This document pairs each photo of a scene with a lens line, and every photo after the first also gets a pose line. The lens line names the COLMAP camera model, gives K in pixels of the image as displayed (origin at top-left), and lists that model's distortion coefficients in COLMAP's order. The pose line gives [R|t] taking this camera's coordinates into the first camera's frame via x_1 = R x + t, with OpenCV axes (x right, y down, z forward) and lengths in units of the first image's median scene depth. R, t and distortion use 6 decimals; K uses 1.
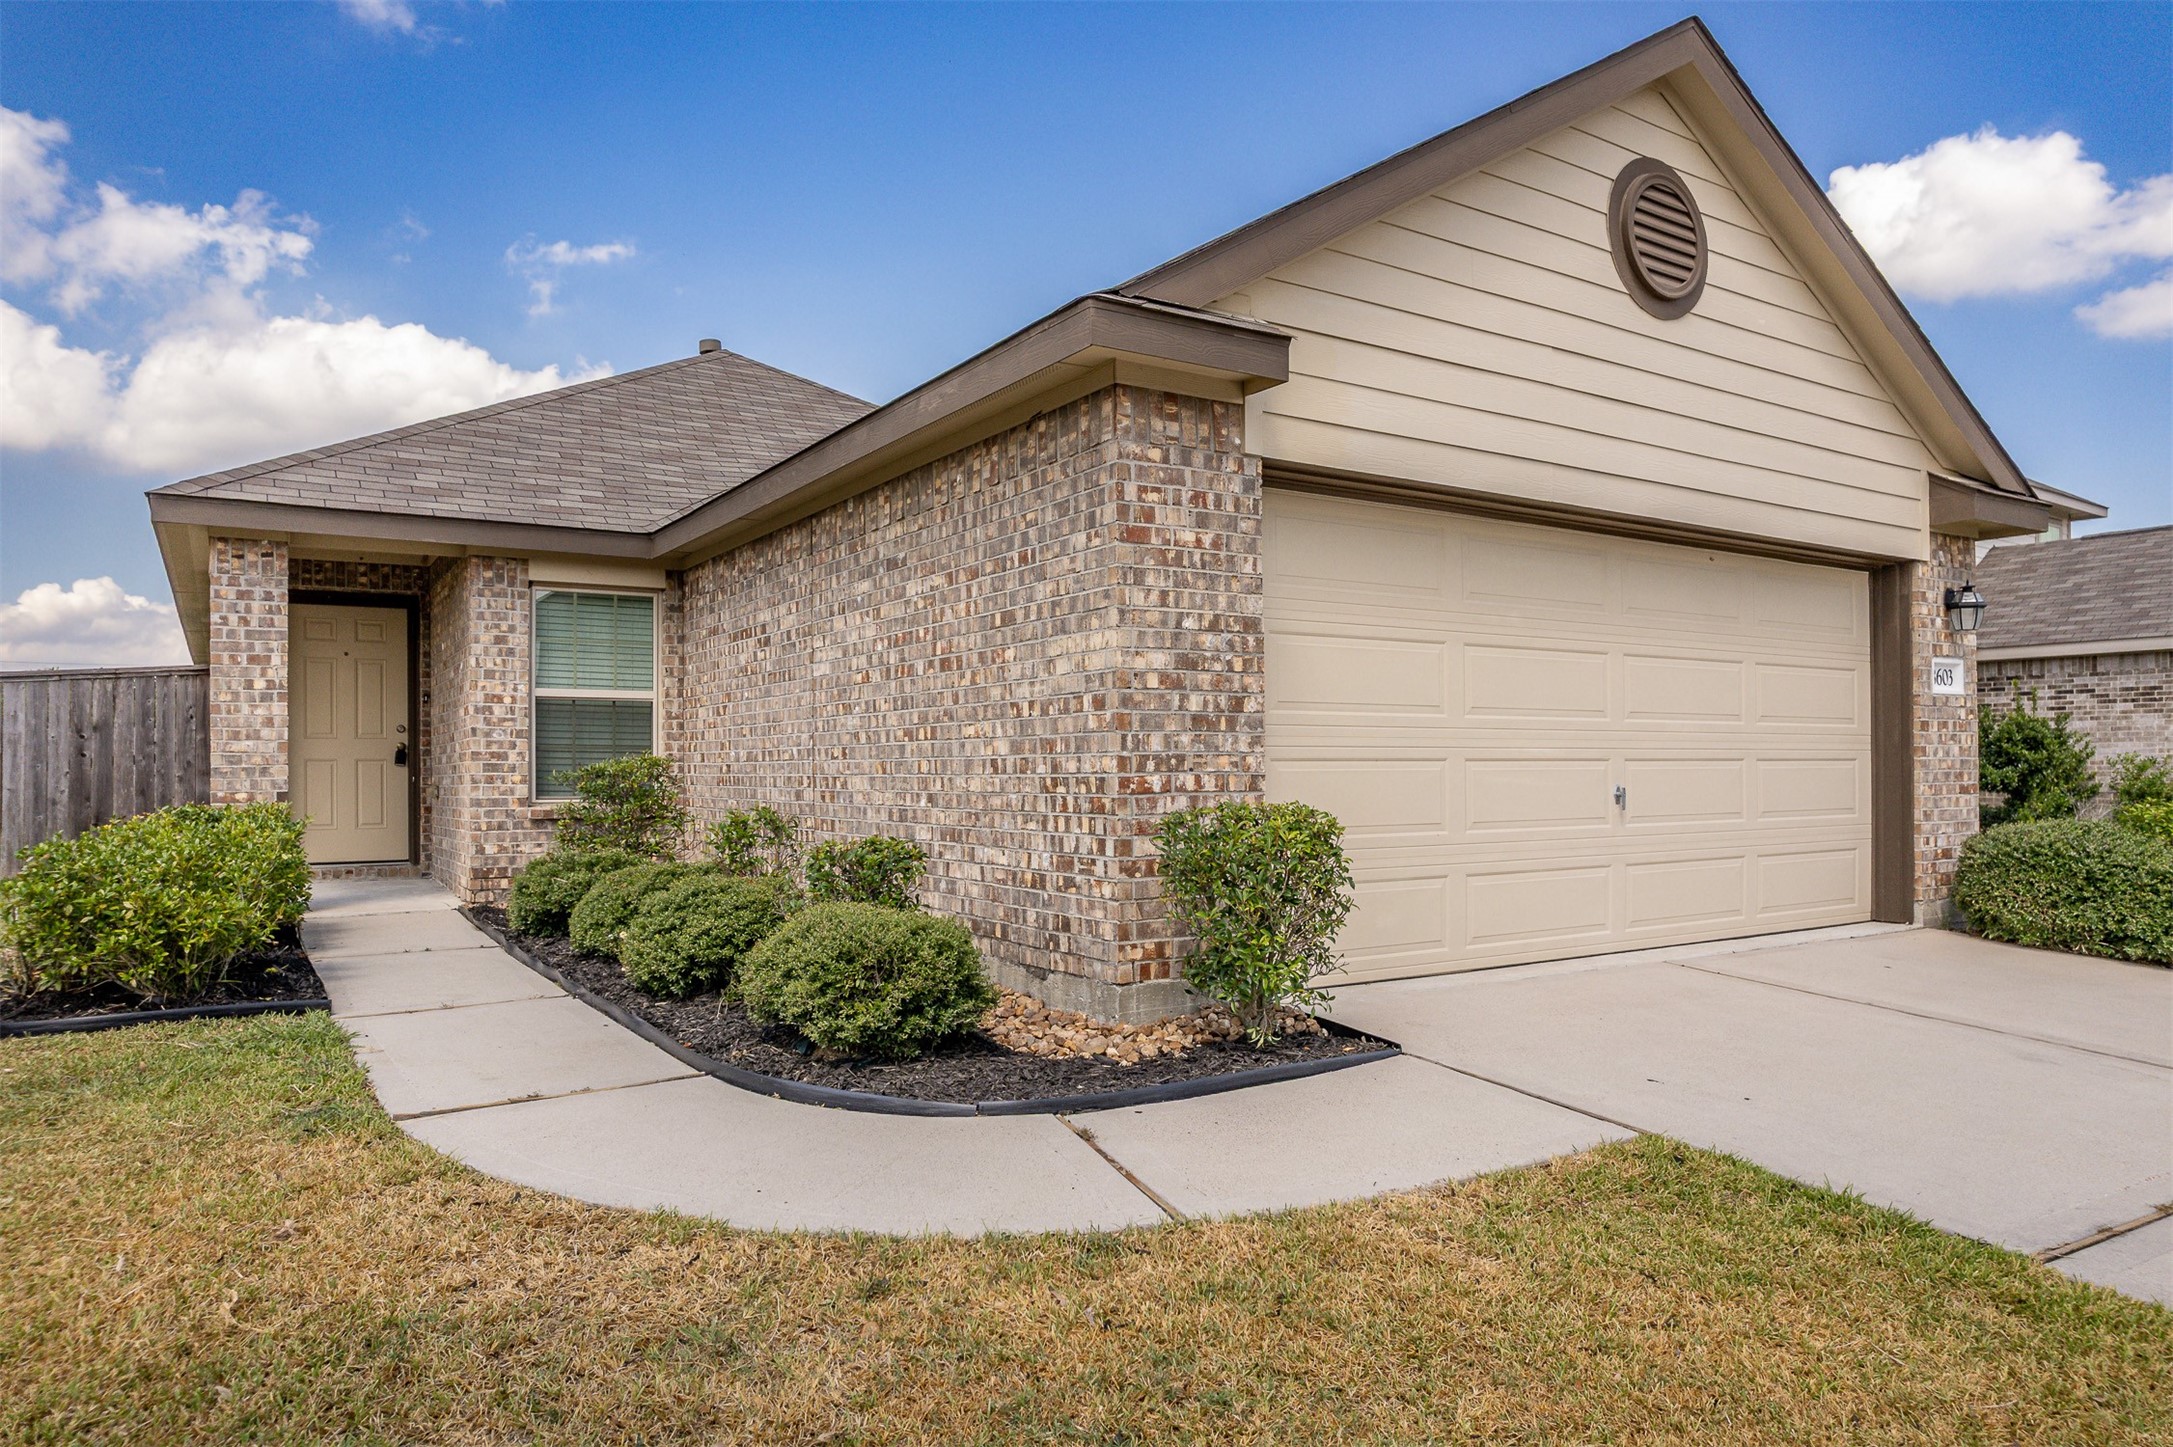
lens RADIAL K [[1391.0, 0, 1078.8], [0, 1391.0, 757.1], [0, 0, 1]] dist [-0.058577, 0.049718]
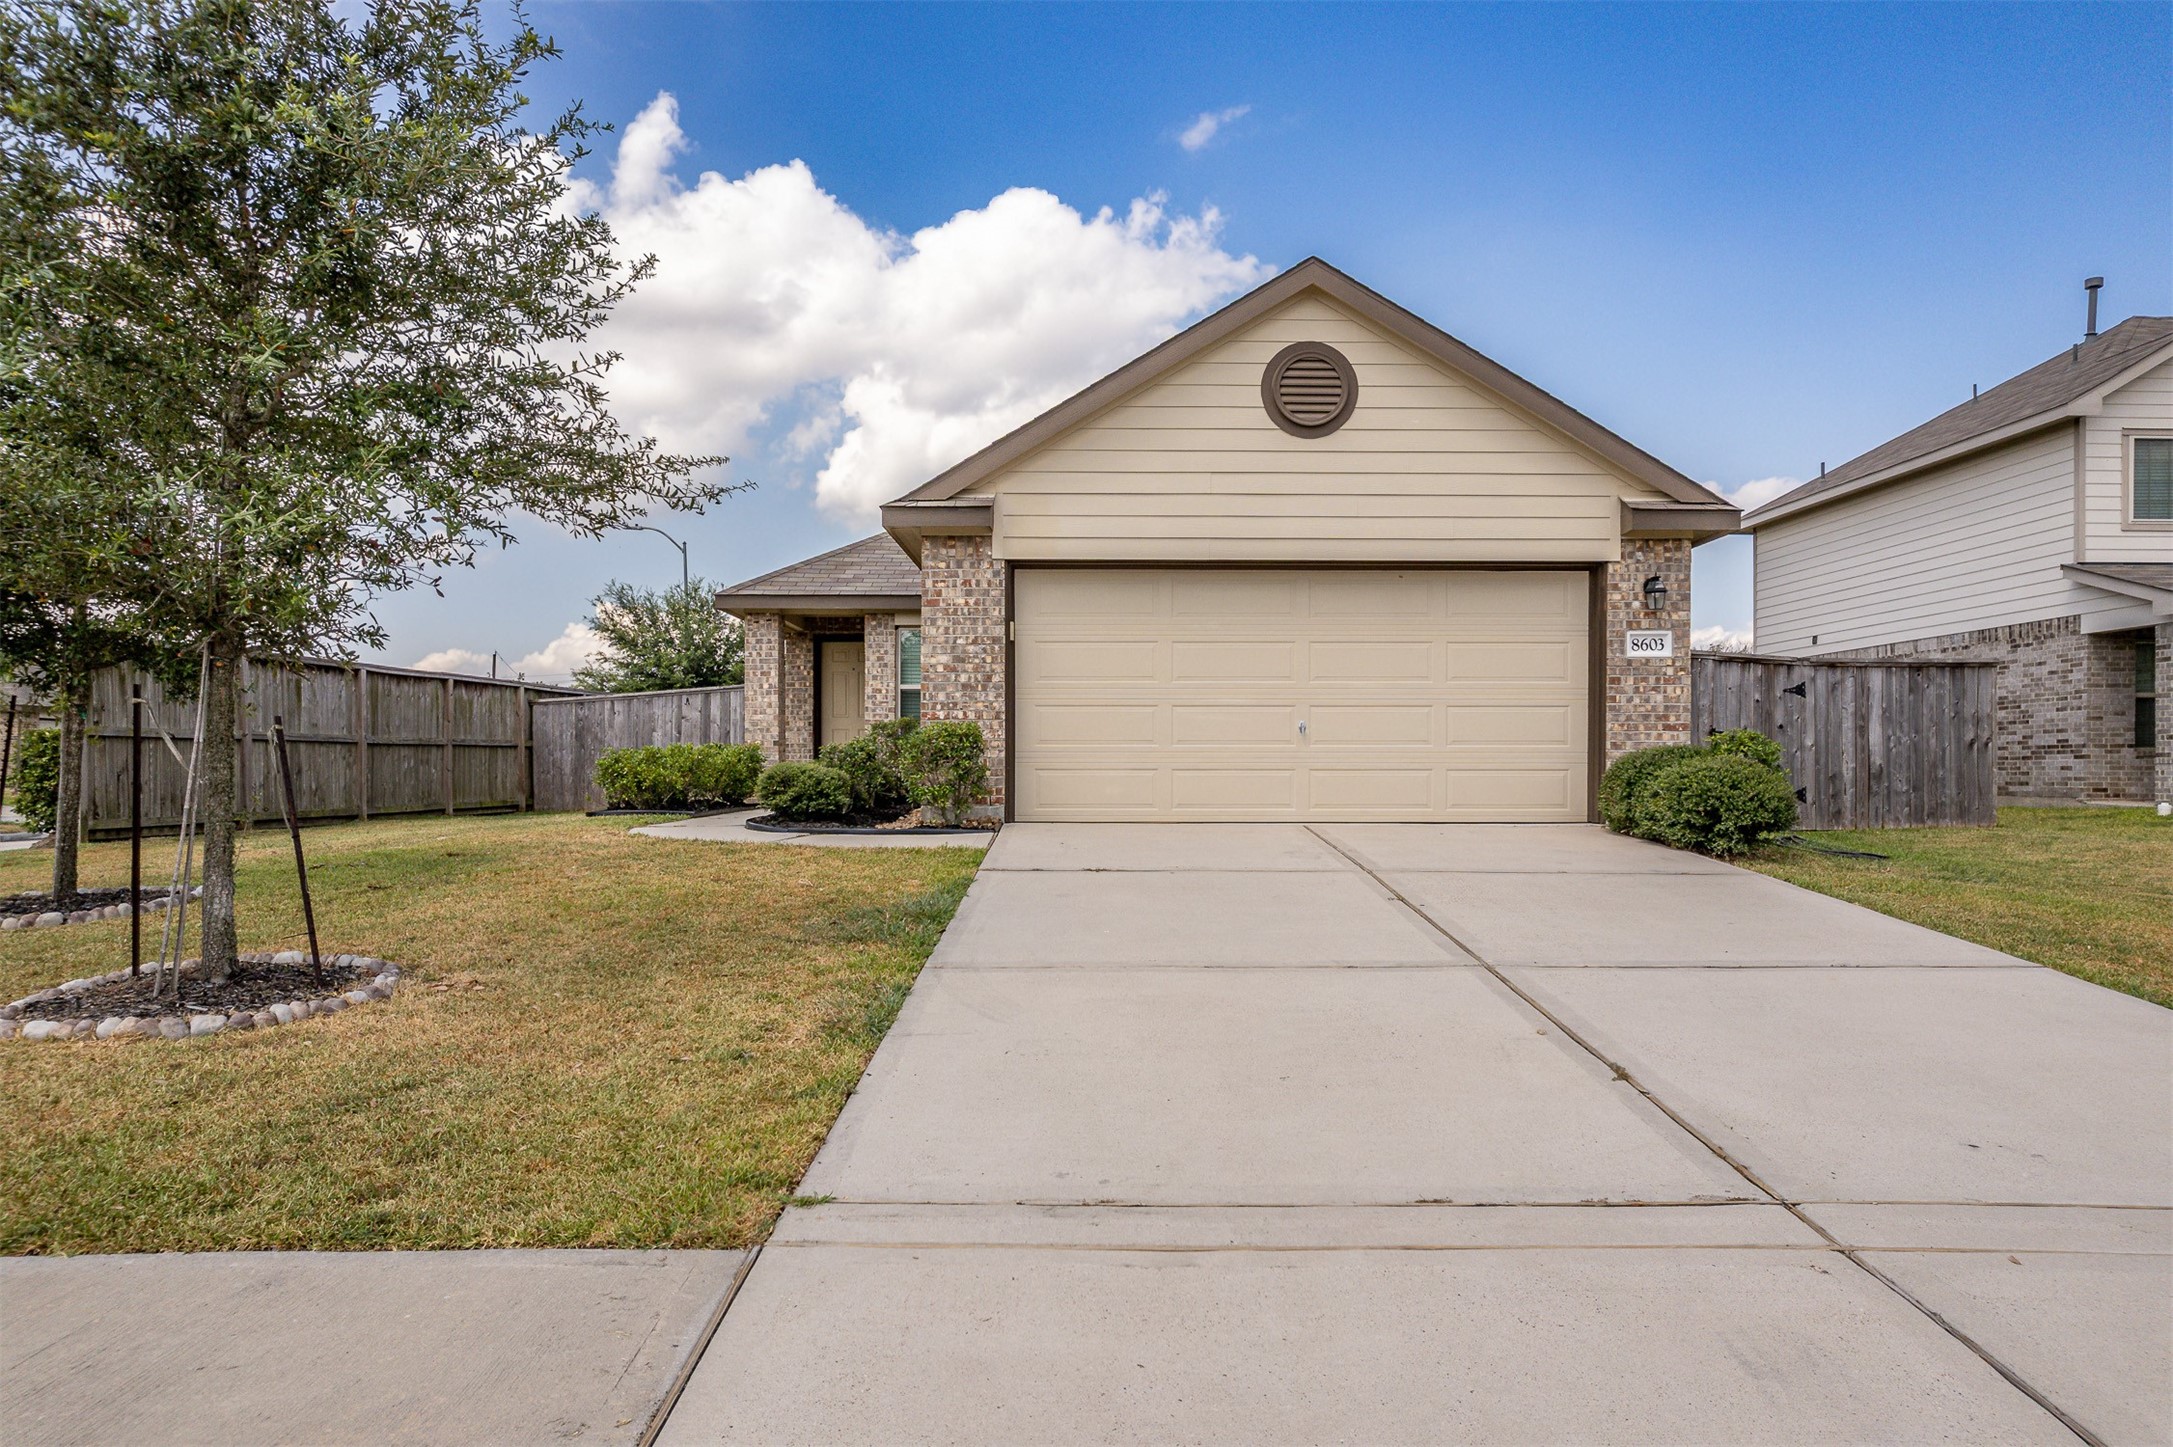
lens RADIAL K [[1391.0, 0, 1082.2], [0, 1391.0, 768.7], [0, 0, 1]] dist [-0.058577, 0.049718]
pose [[0.842036, 0.002462, -0.539415, 0.879555], [0.000248, 0.999988, 0.004952, 0.057397], [0.539421, -0.004304, 0.842025, -0.452001]]
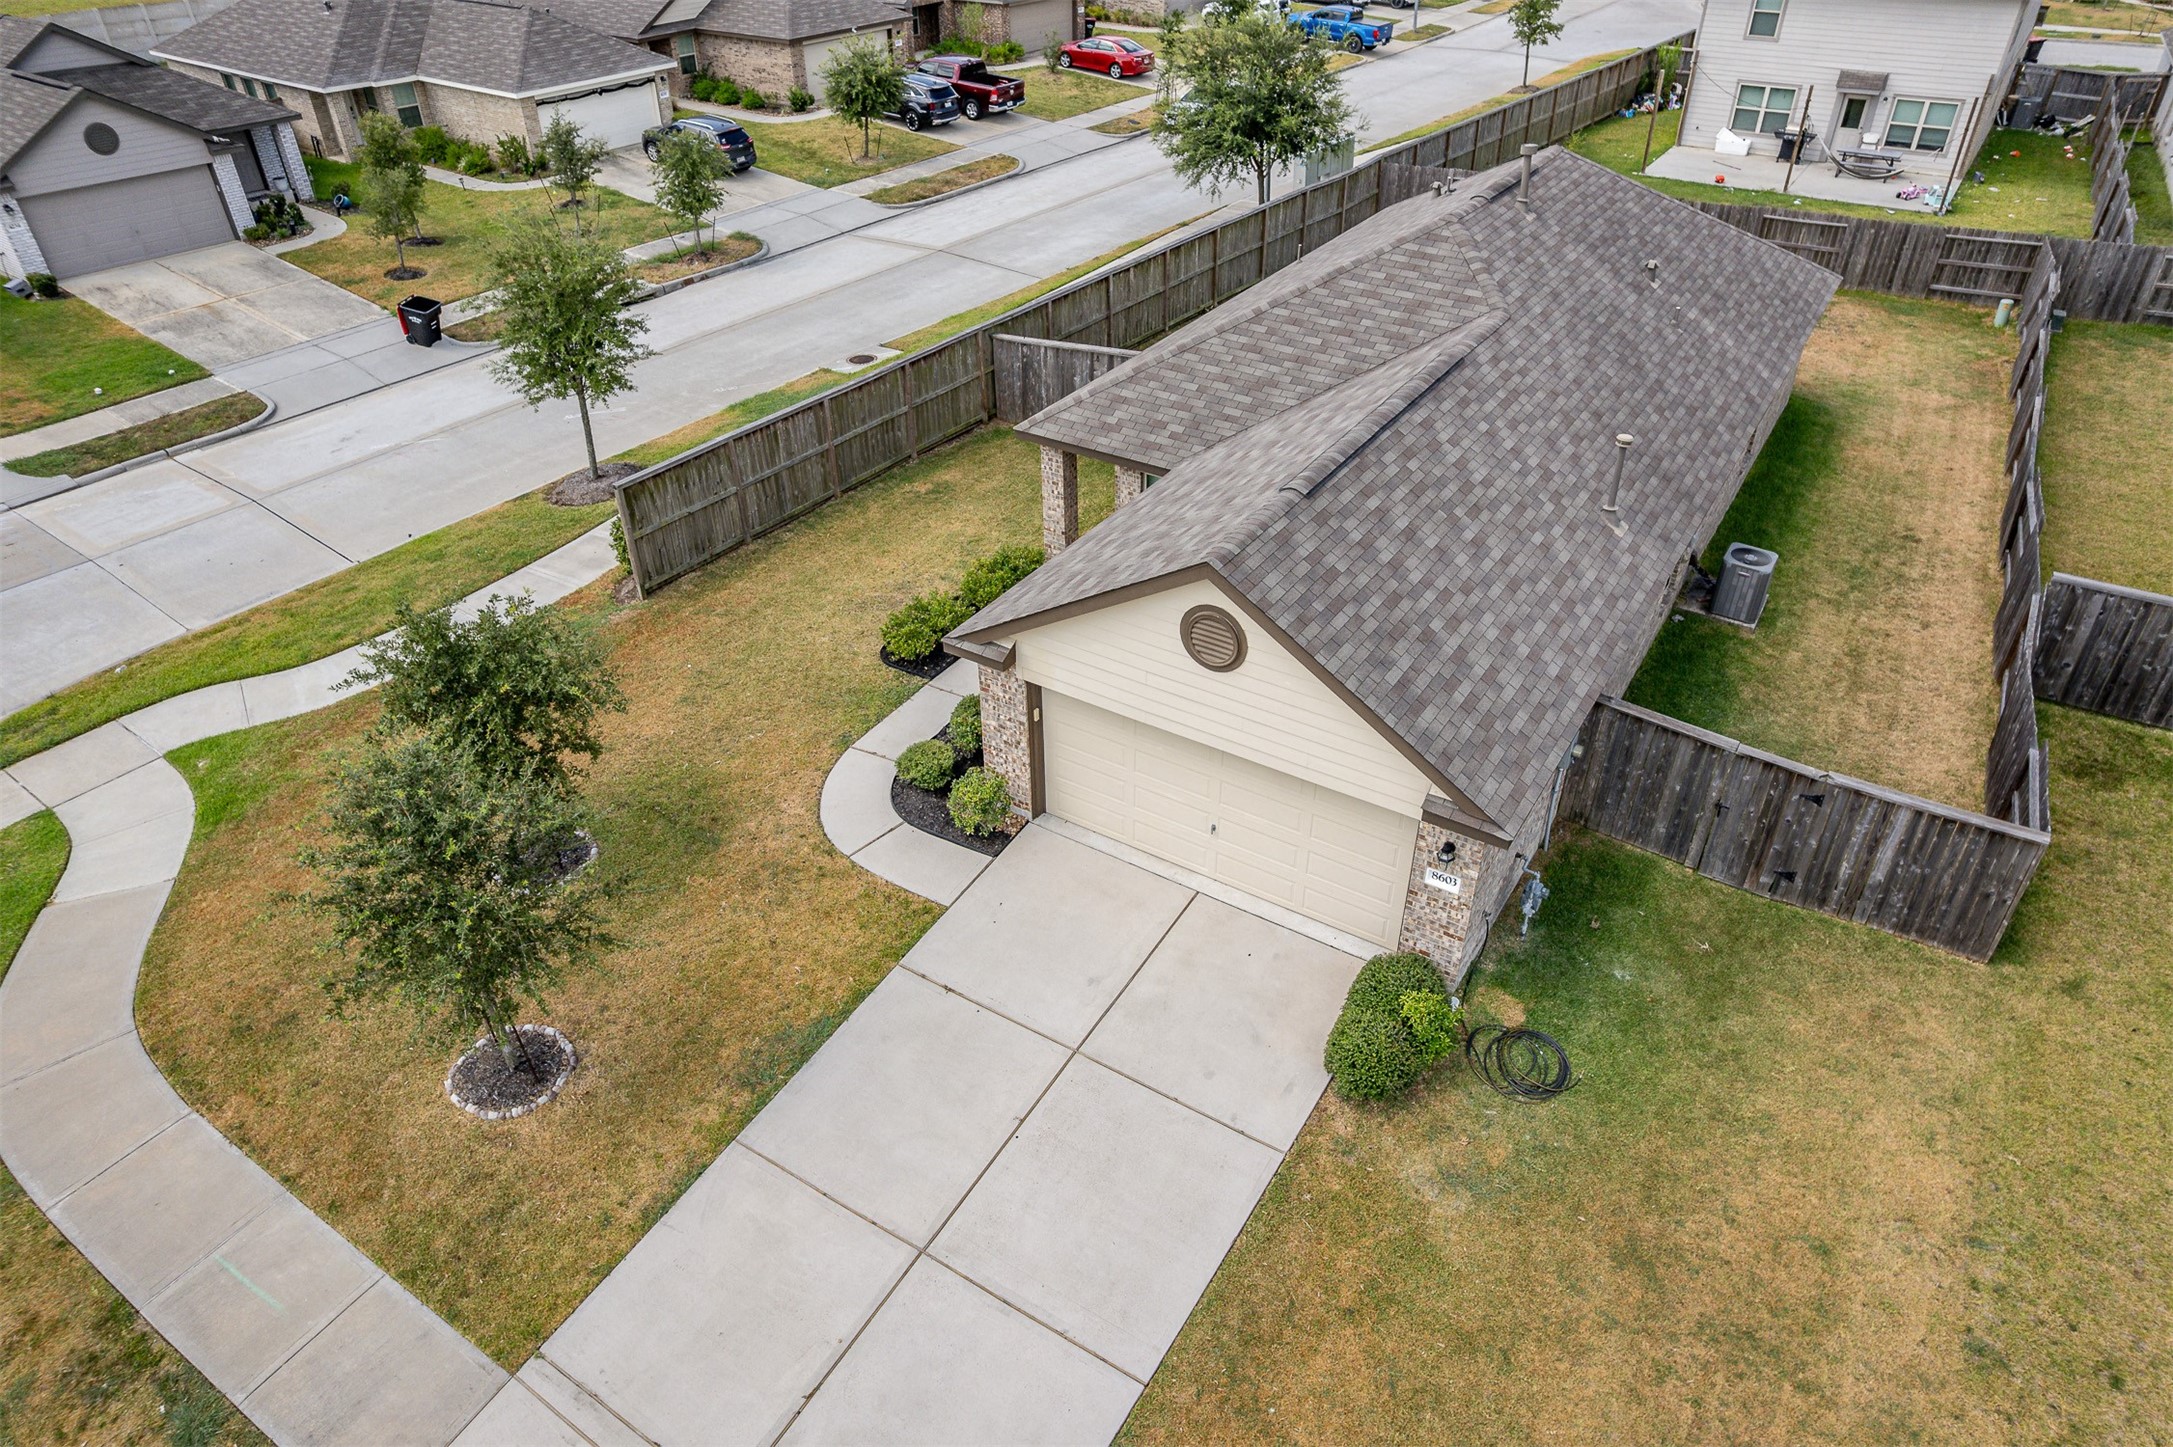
lens RADIAL K [[1391.0, 0, 1104.7], [0, 1391.0, 715.6], [0, 0, 1]] dist [-0.058577, 0.049718]
pose [[0.436686, 0.516831, -0.736336, 1.595367], [0.012318, 0.814991, 0.579343, -1.224898], [0.899530, -0.262061, 0.349528, 0.054411]]
